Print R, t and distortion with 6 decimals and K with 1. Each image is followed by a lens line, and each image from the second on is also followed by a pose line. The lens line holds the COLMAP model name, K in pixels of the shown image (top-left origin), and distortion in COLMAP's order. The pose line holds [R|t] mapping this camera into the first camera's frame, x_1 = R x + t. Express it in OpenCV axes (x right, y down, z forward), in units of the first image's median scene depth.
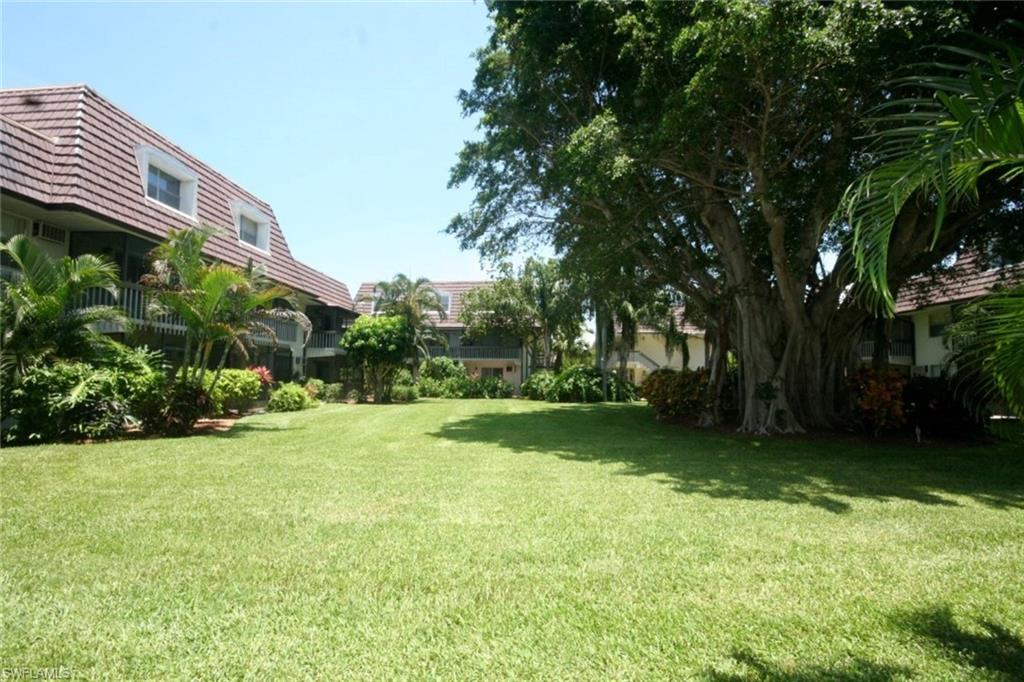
lens RADIAL K [[466.6, 0, 514.4], [0, 466.6, 356.2], [0, 0, 1]] dist [-0.003506, -0.000763]
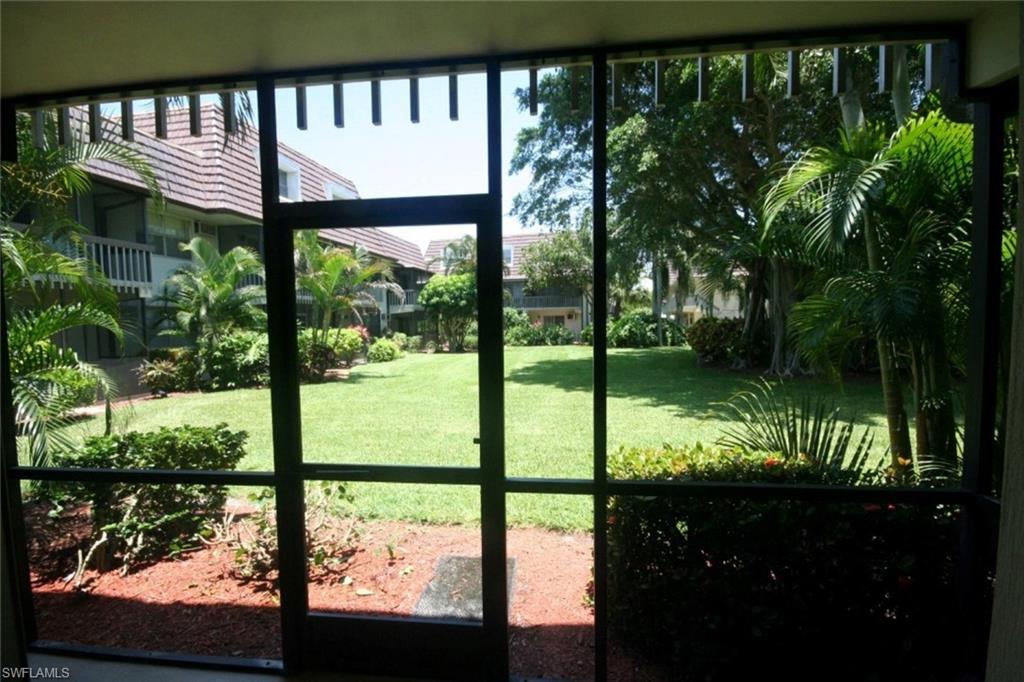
lens RADIAL K [[466.6, 0, 514.4], [0, 466.6, 356.2], [0, 0, 1]] dist [-0.003506, -0.000763]
pose [[0.990324, -0.019677, -0.137372, 0.014740], [0.035886, 0.992538, 0.116531, -0.022525], [0.134054, -0.120334, 0.983641, -0.130450]]
